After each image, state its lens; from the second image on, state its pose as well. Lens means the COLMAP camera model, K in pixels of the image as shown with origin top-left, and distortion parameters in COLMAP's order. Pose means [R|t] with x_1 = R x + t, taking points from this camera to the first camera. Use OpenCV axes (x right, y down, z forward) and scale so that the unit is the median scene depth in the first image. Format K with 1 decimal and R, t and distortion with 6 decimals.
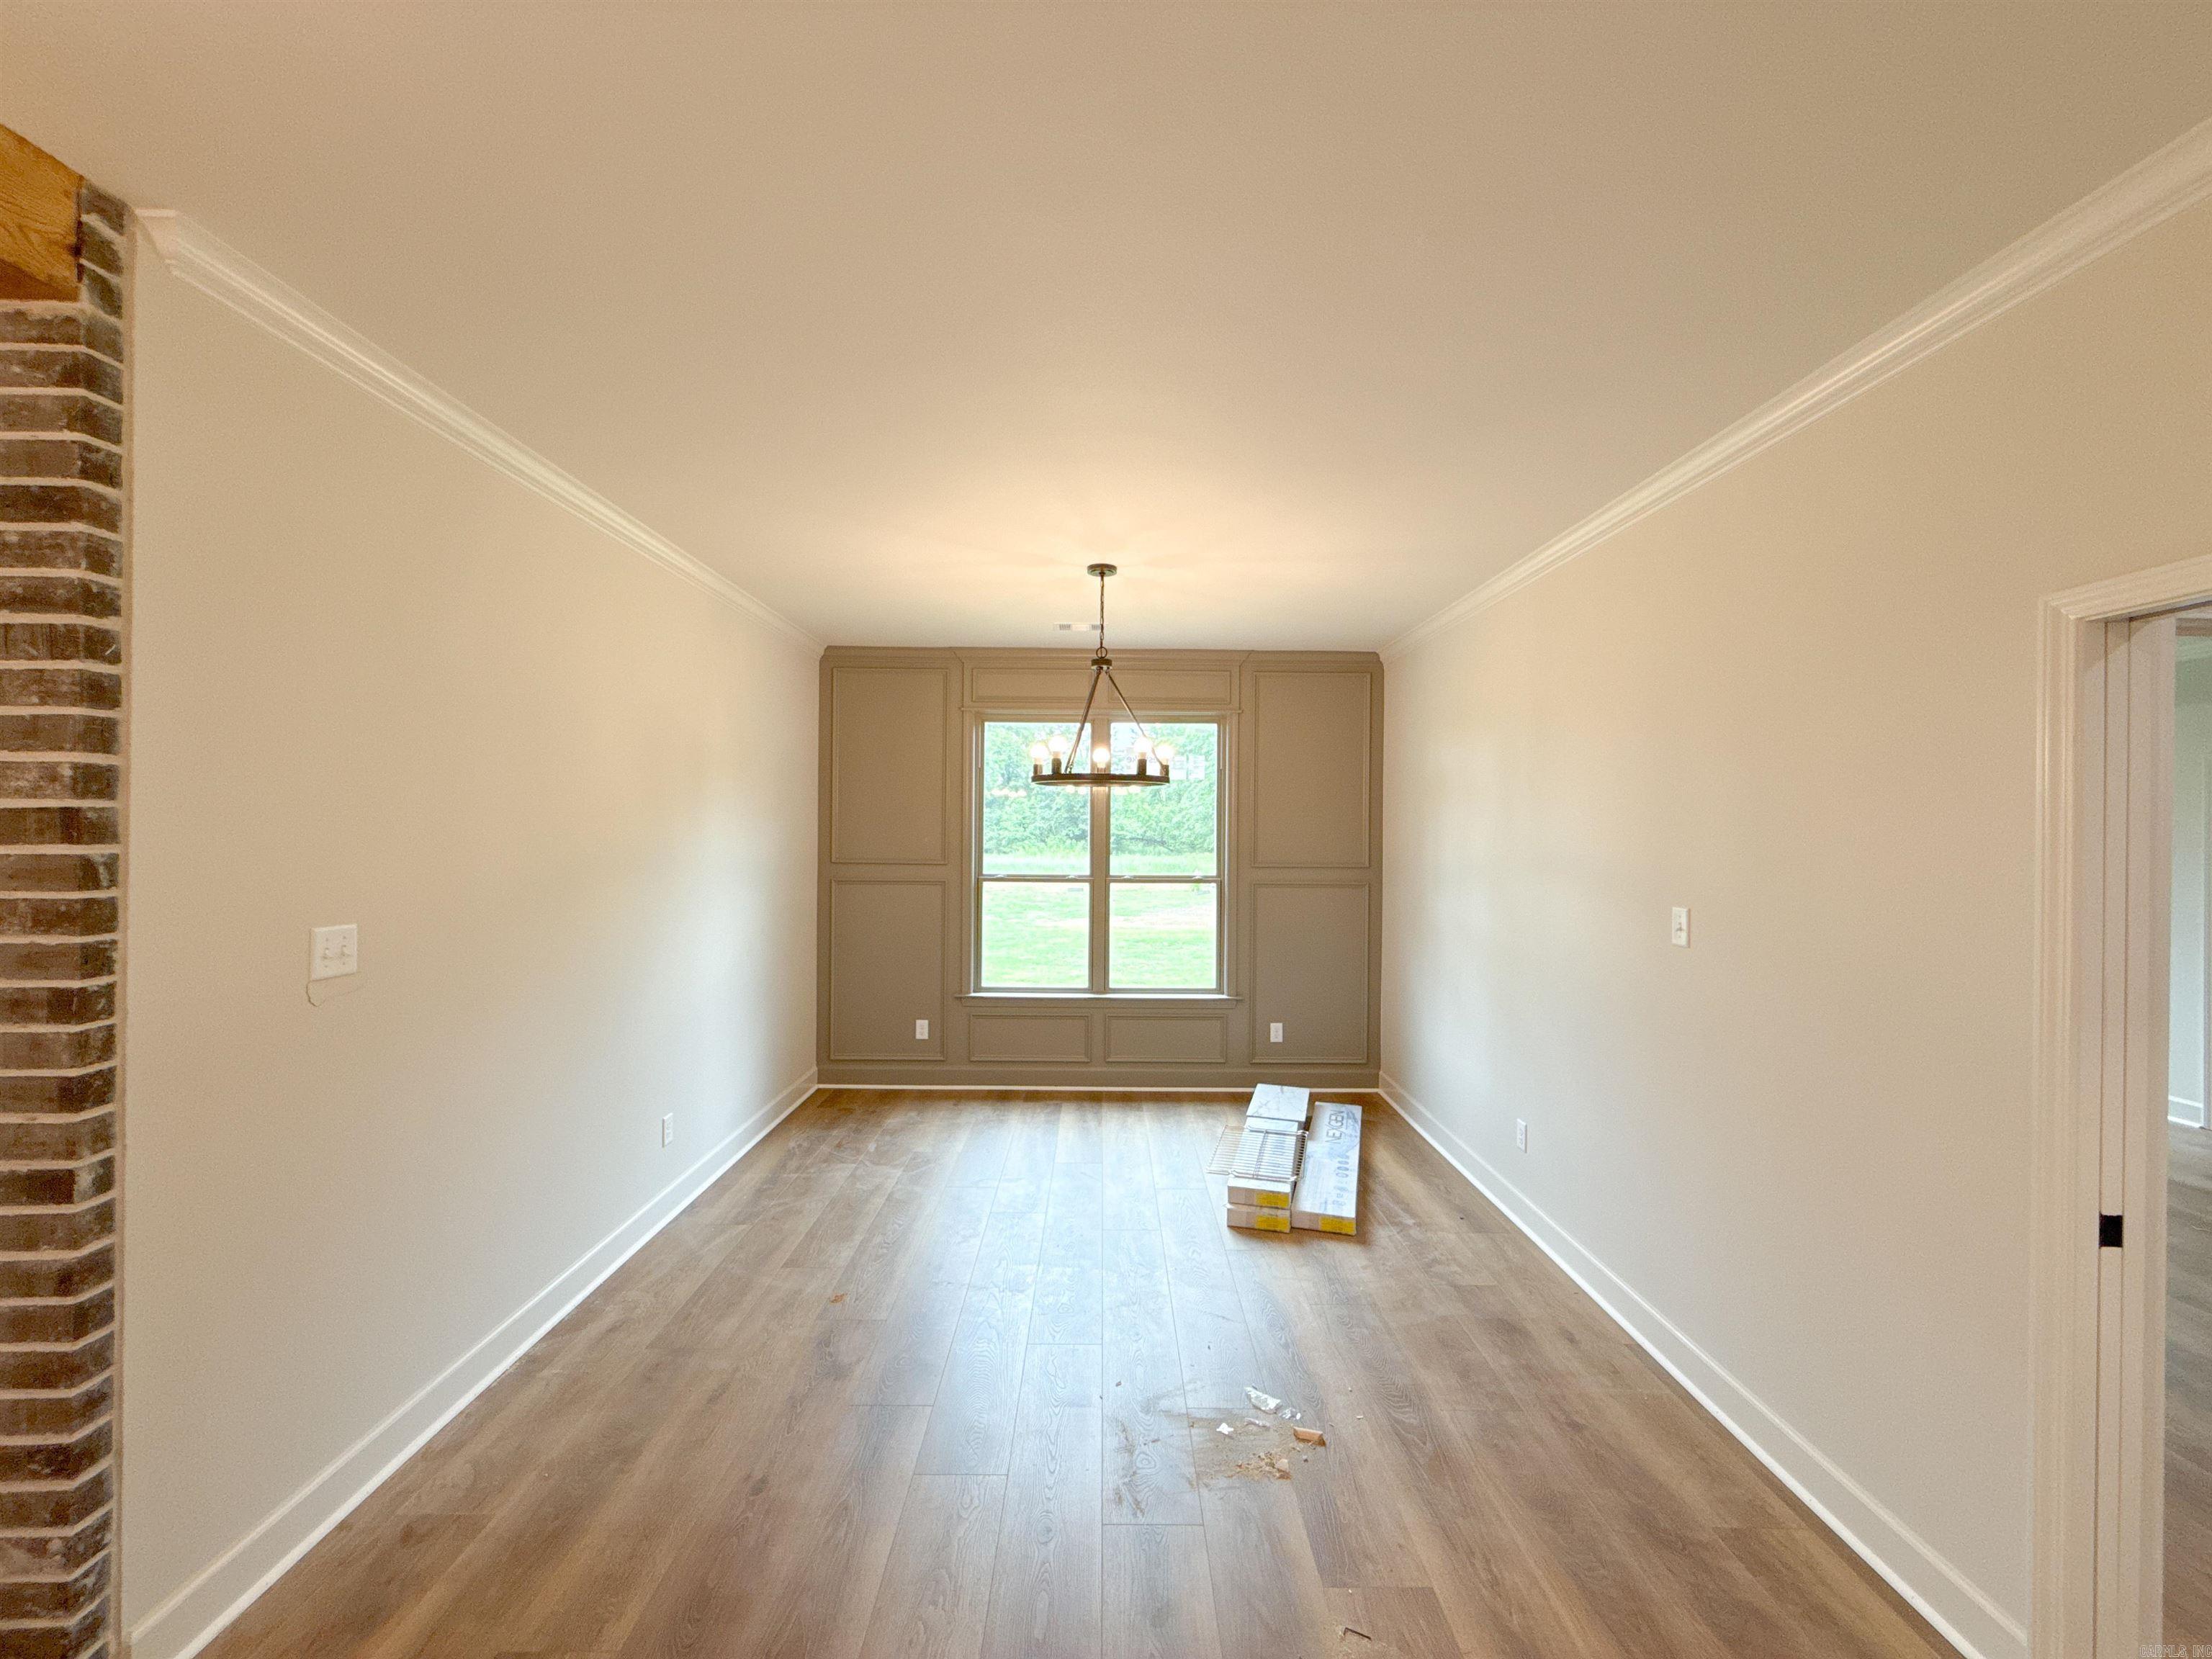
lens RADIAL K [[879.0, 0, 1104.8], [0, 879.0, 829.2], [0, 0, 1]] dist [0.001202, -0.000263]
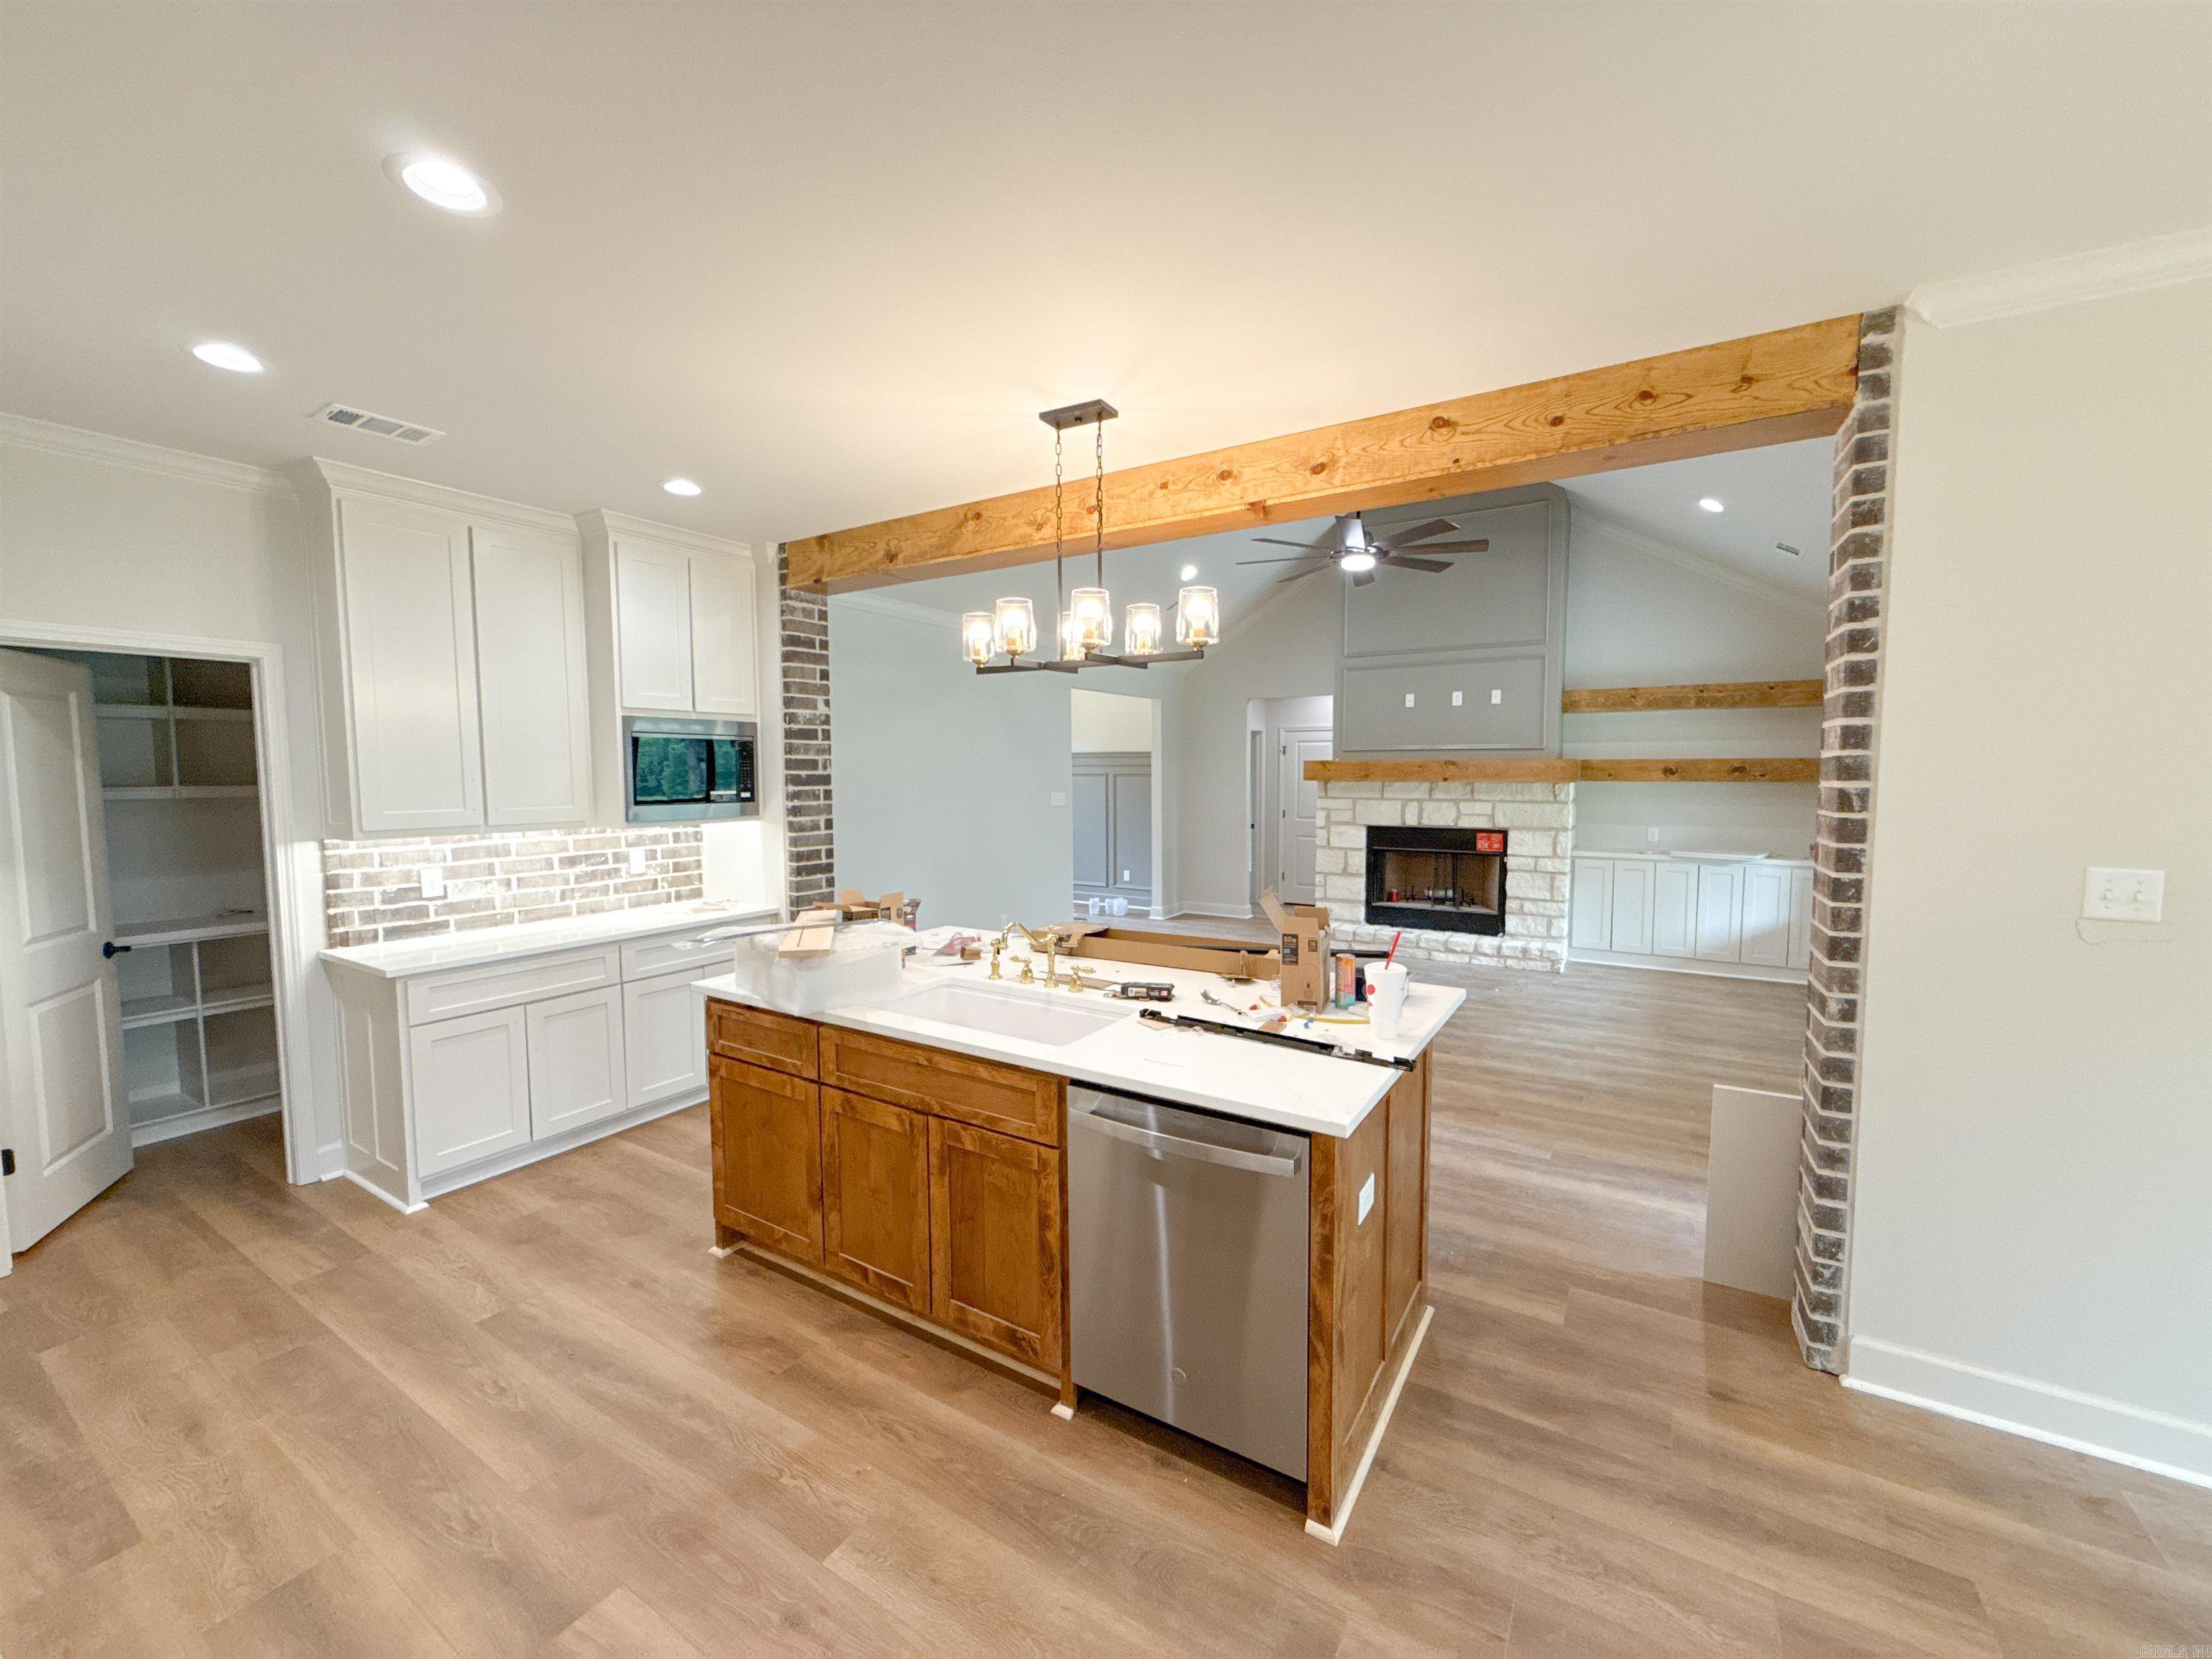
lens RADIAL K [[879.0, 0, 1107.6], [0, 879.0, 826.8], [0, 0, 1]] dist [0.001202, -0.000263]
pose [[-0.531802, 0.048730, -0.845466, 0.717276], [-0.001421, 0.998290, 0.058432, 0.009571], [0.846868, 0.032275, -0.530824, 0.723845]]
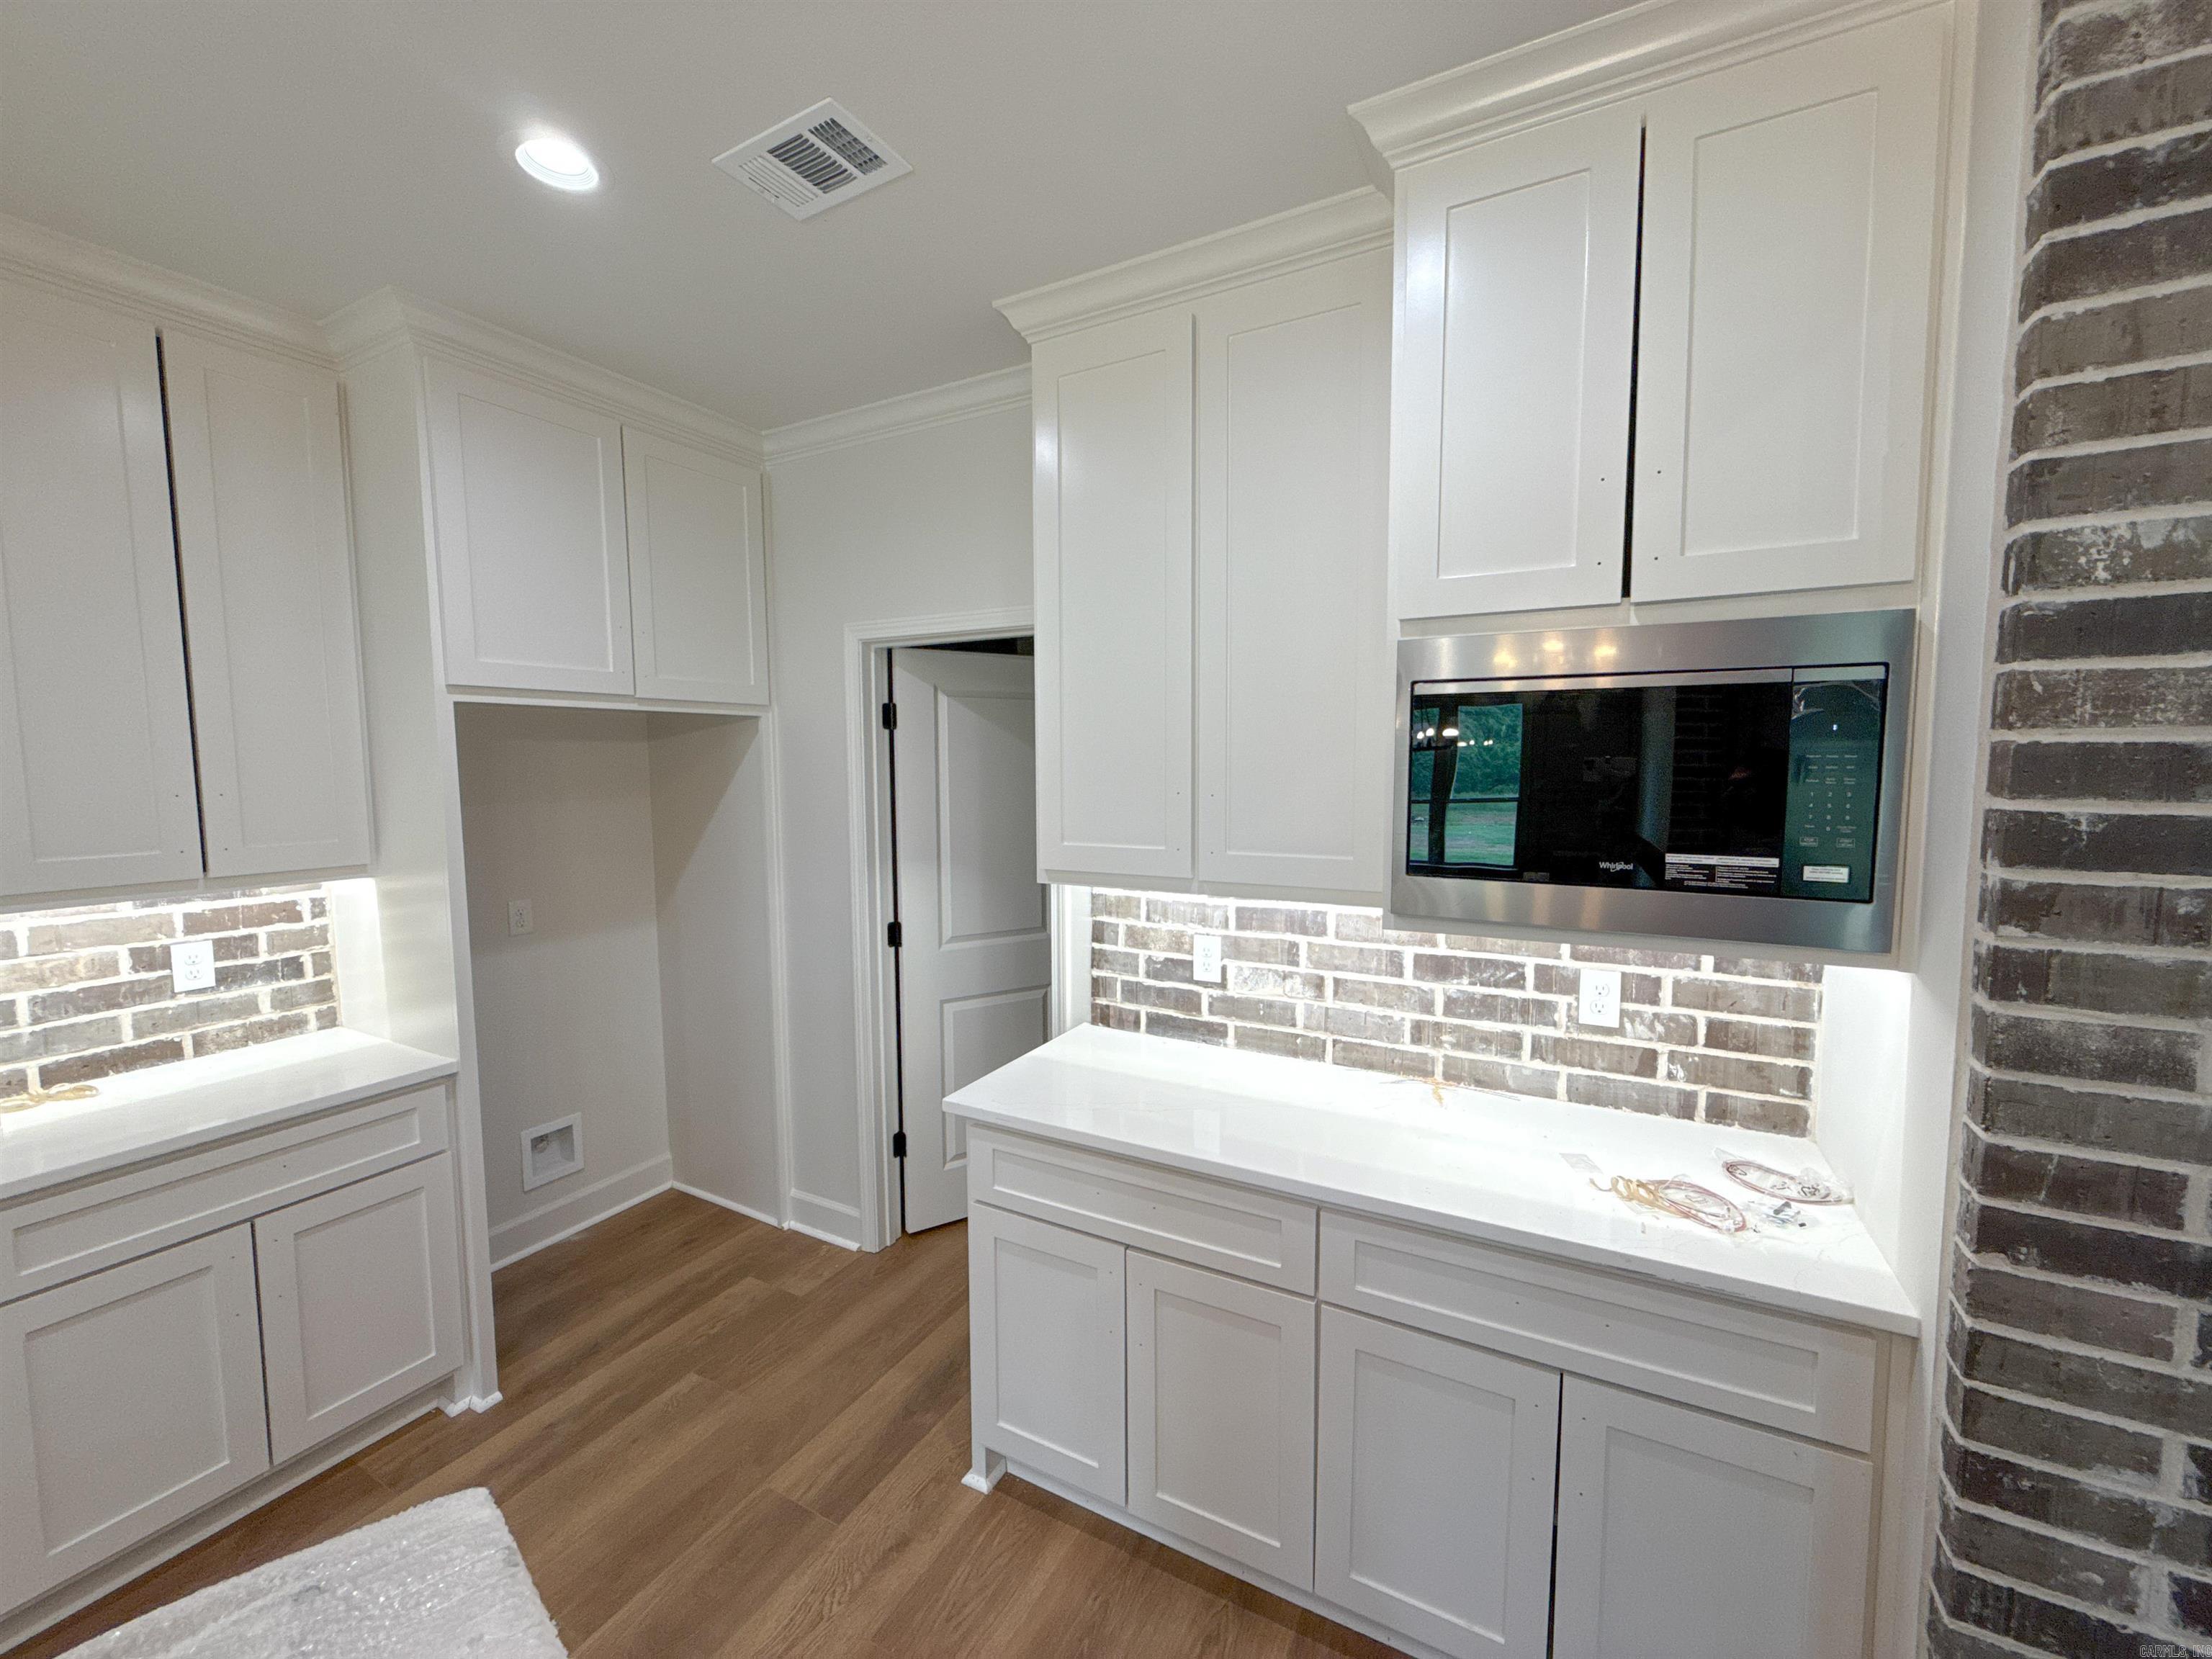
lens RADIAL K [[879.0, 0, 1101.8], [0, 879.0, 828.9], [0, 0, 1]] dist [0.001202, -0.000263]
pose [[-0.877518, -0.042005, 0.477700, -0.858315], [-0.002568, 0.996554, 0.082911, -0.032592], [-0.479537, 0.071529, -0.874602, -0.748587]]
